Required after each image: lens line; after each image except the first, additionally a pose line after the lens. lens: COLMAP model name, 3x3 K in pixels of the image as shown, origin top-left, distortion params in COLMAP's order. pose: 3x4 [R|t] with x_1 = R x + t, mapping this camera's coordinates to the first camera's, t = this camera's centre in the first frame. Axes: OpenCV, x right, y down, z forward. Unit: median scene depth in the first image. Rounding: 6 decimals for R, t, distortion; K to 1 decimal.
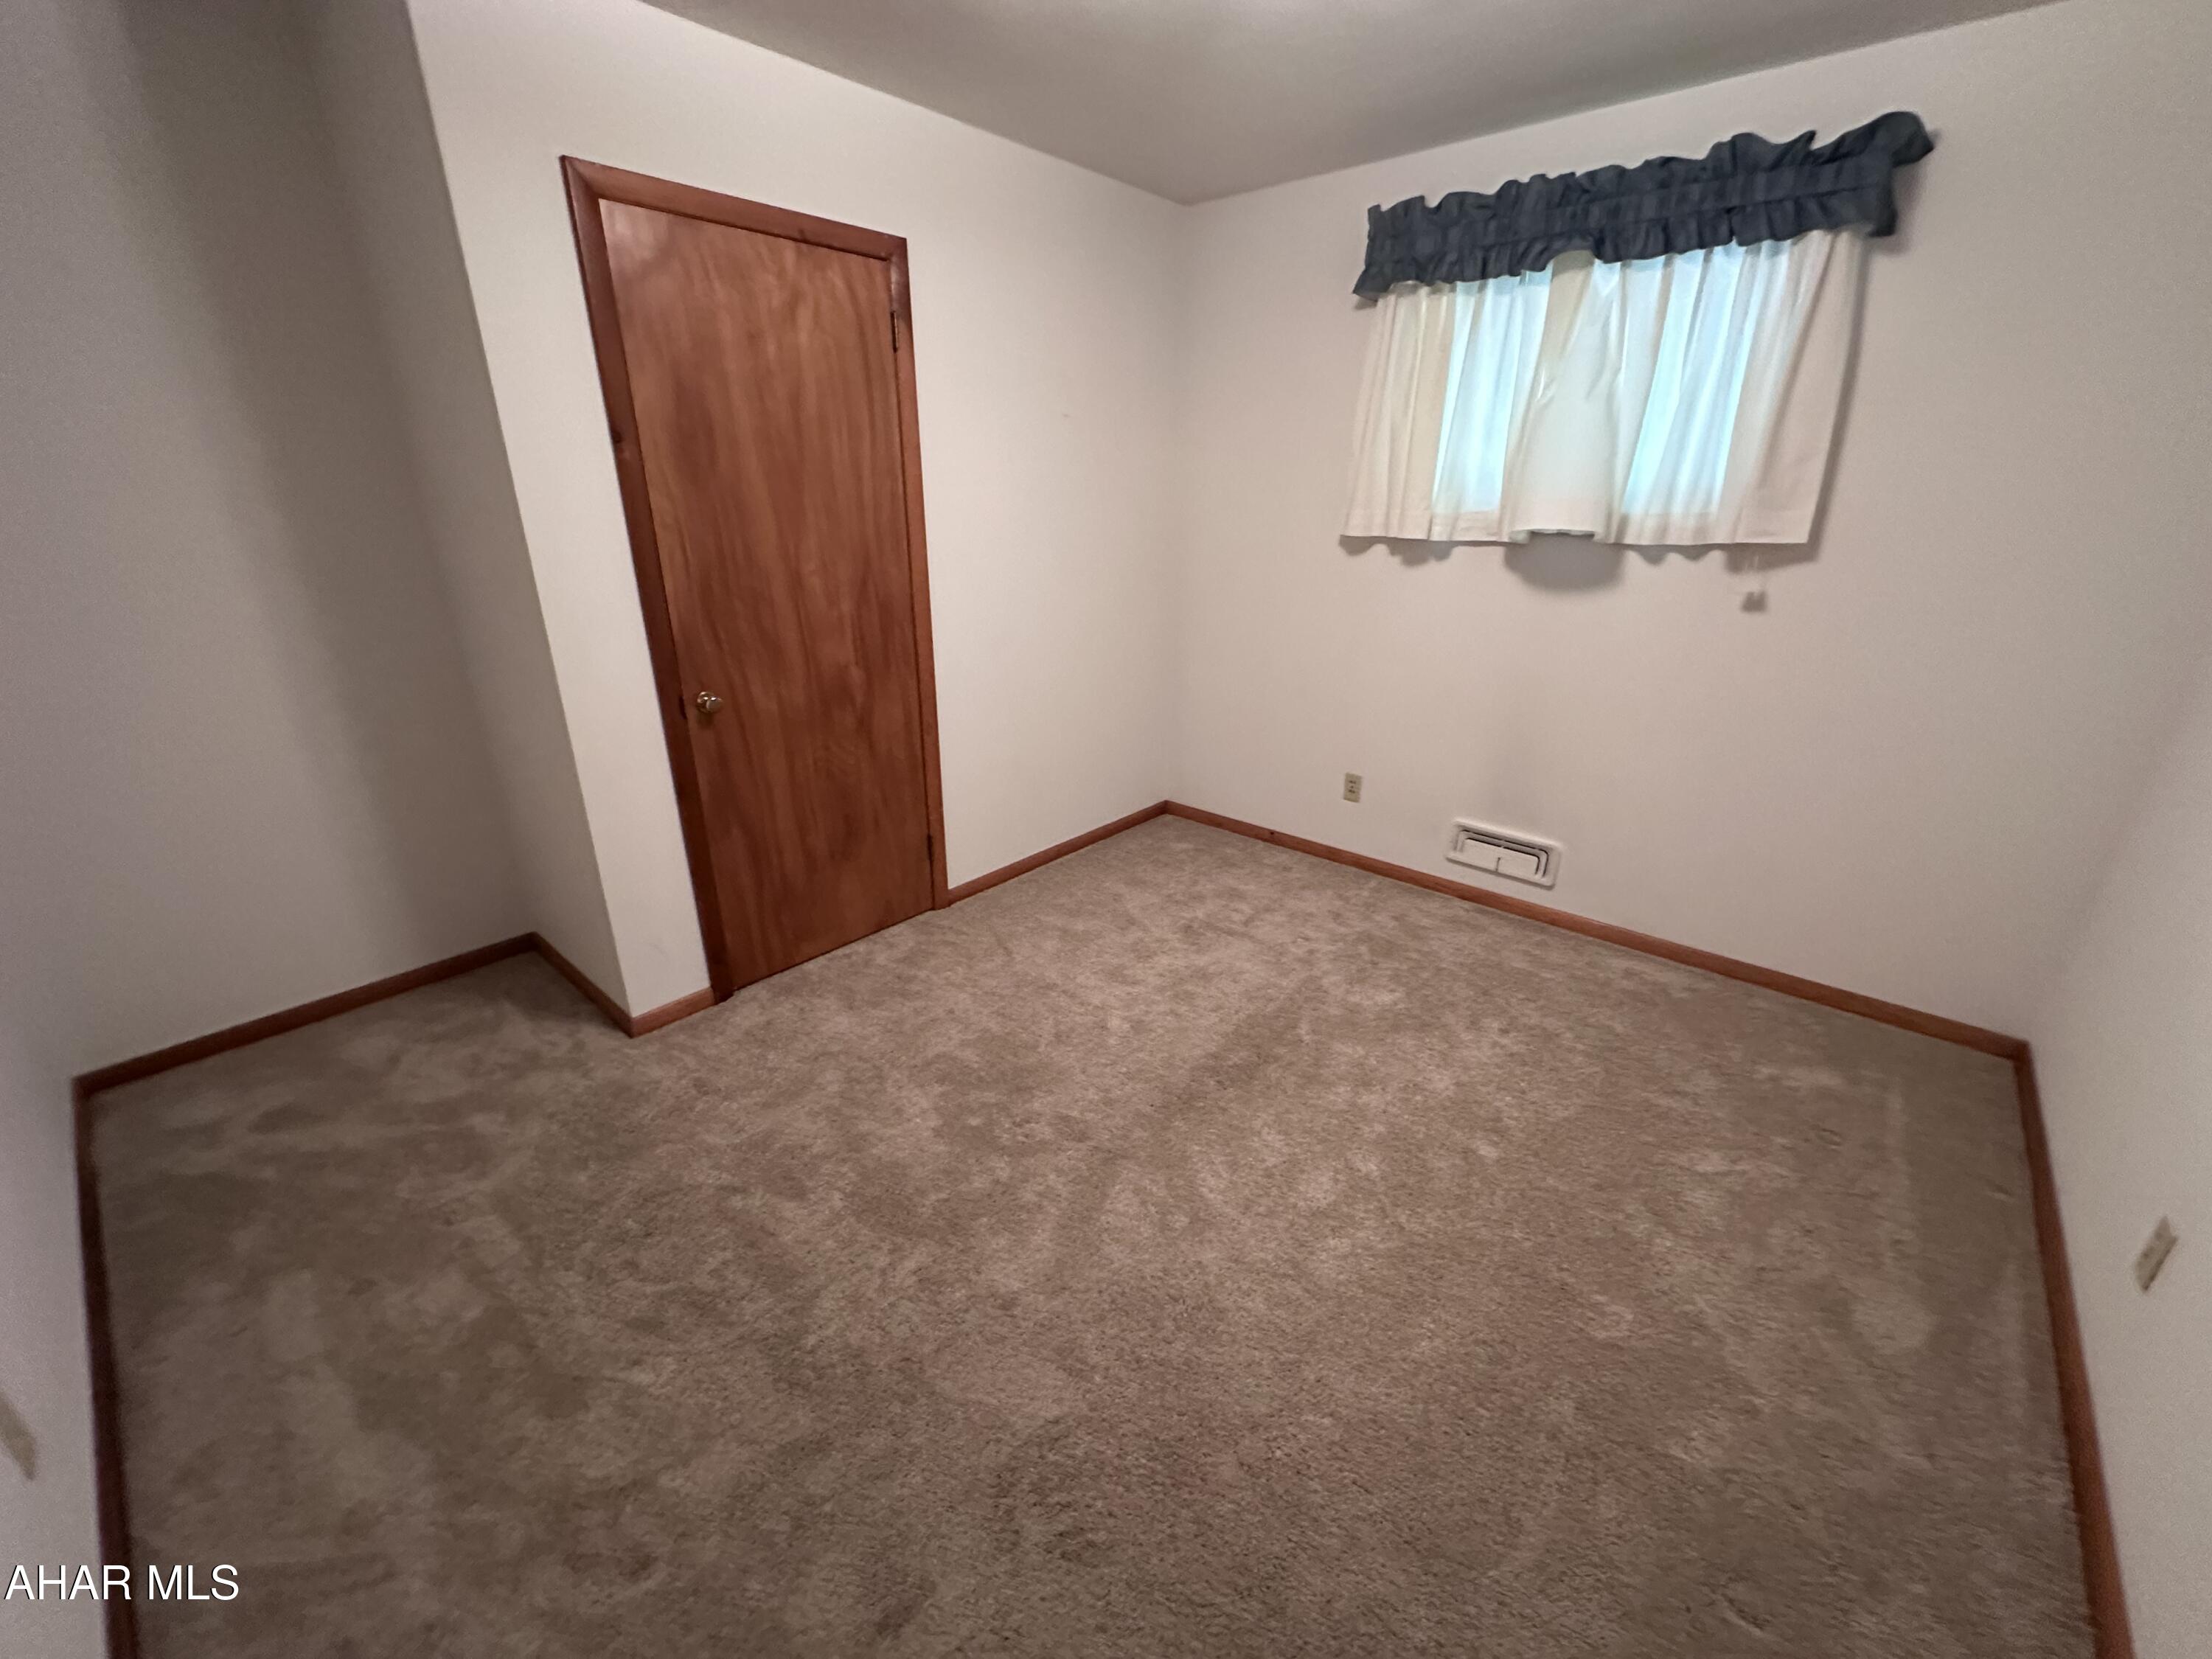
lens RADIAL K [[880.9, 0, 1105.5], [0, 880.9, 832.4], [0, 0, 1]] dist [-0.002394, 0.000225]
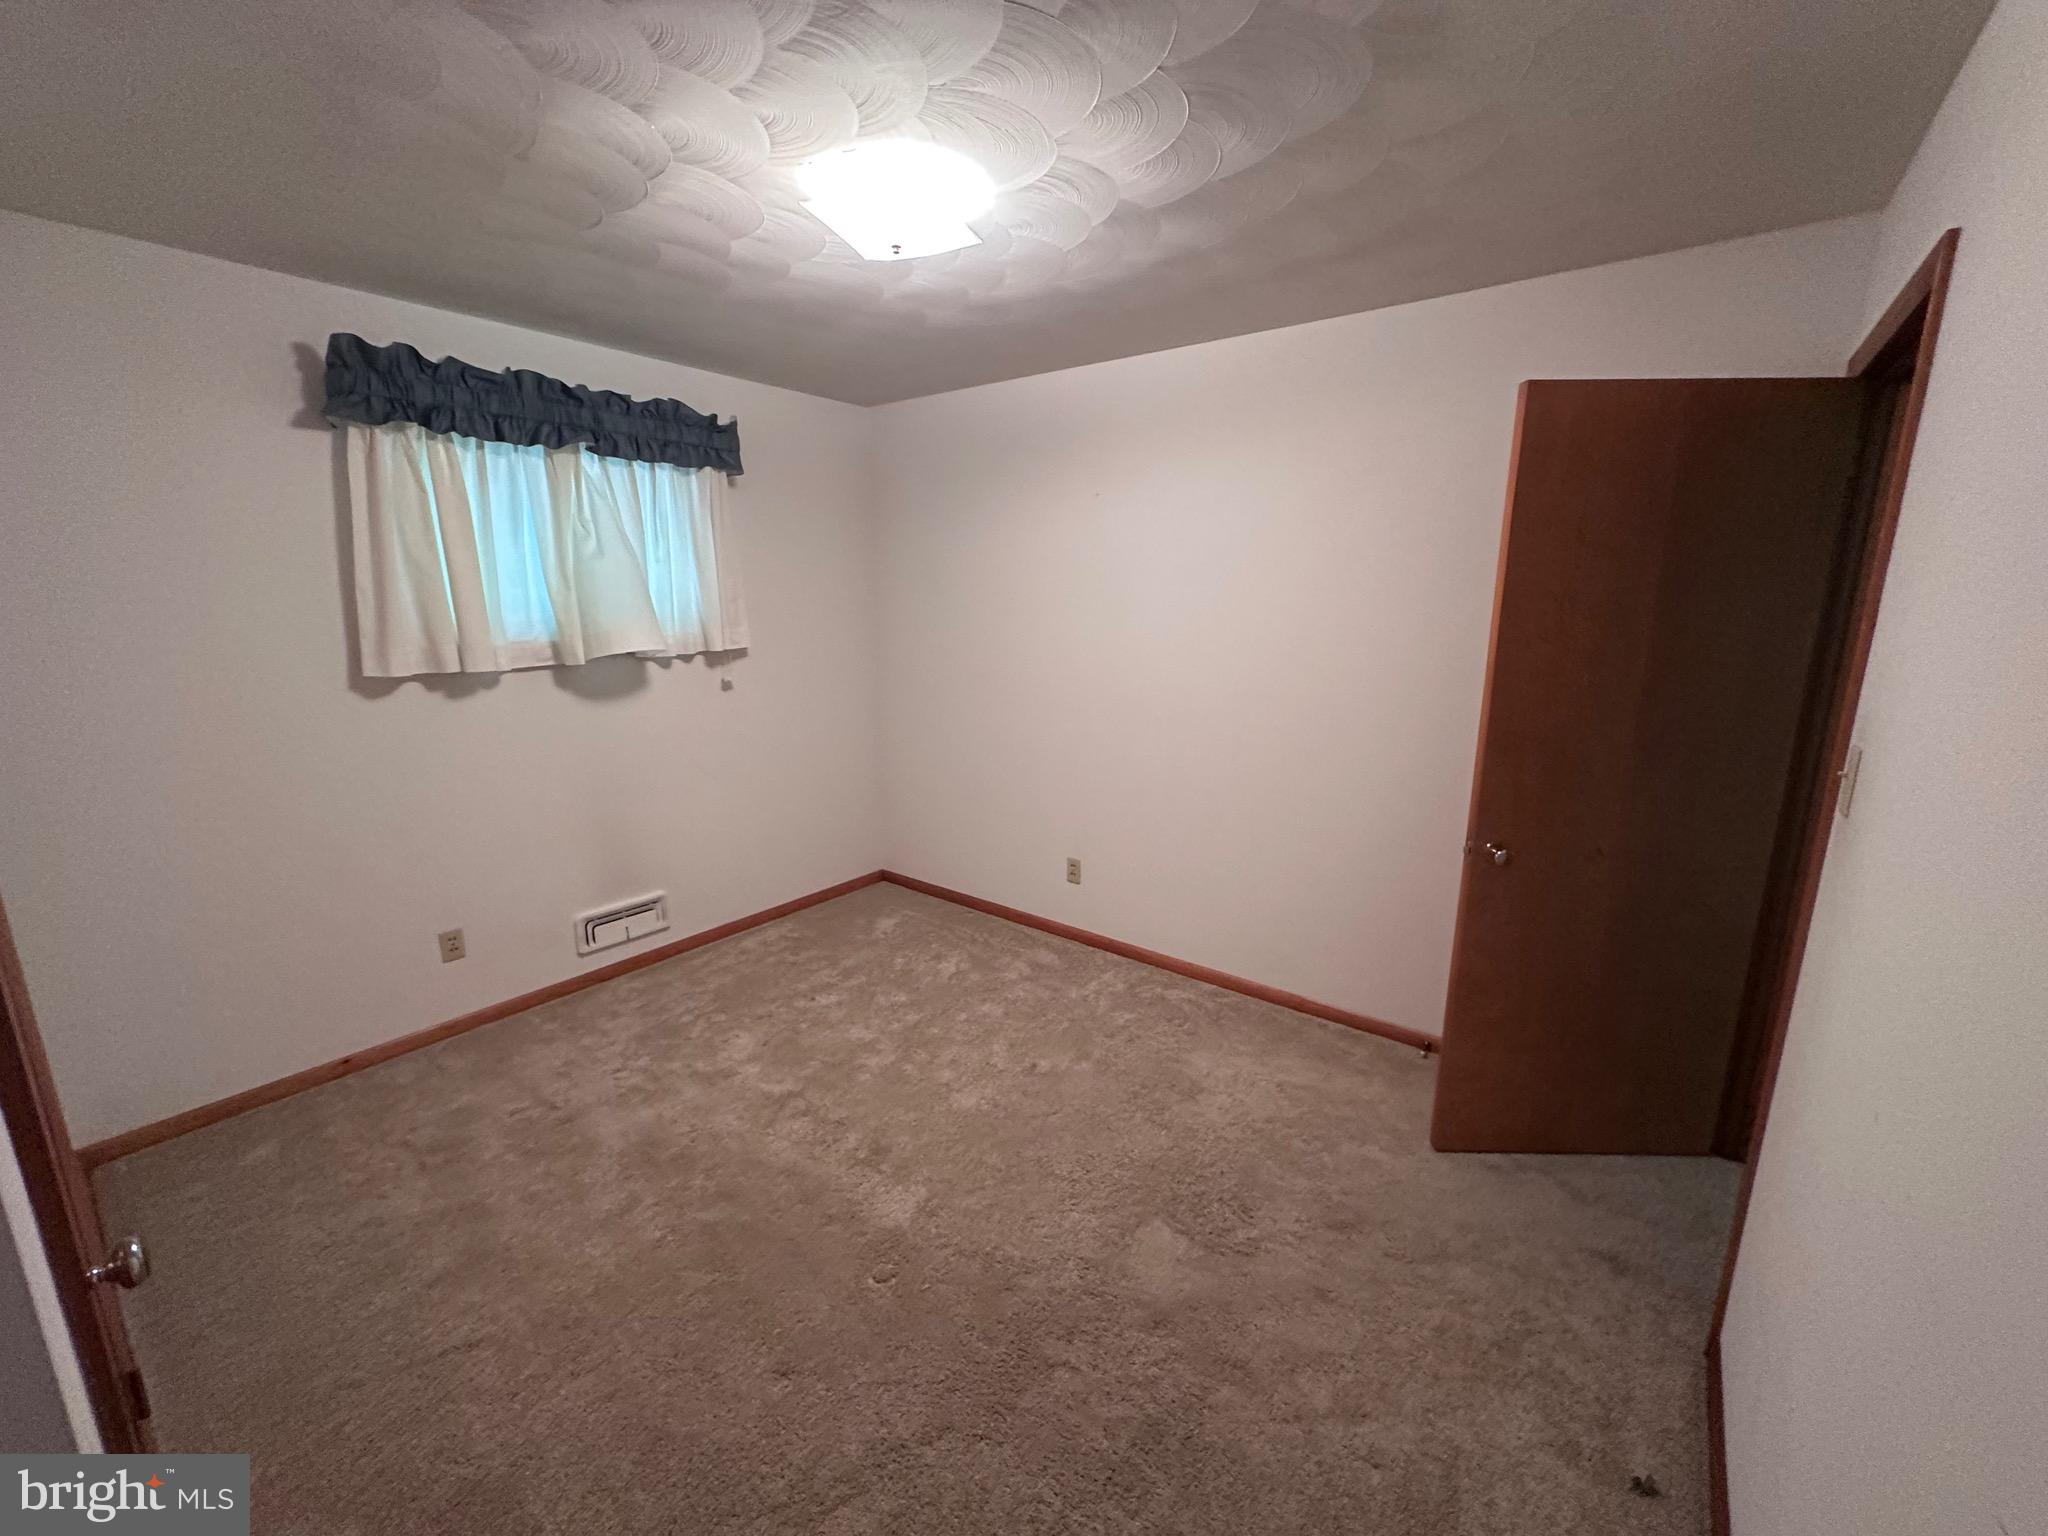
lens RADIAL K [[783.3, 0, 1024.0], [0, 783.3, 768.0], [0, 0, 1]] dist [-0.000290, 0.000006]
pose [[-0.043272, -0.214212, 0.975828, -0.553704], [0.372519, 0.902845, 0.214710, -0.195140], [-0.927015, 0.372805, 0.040731, 0.434020]]
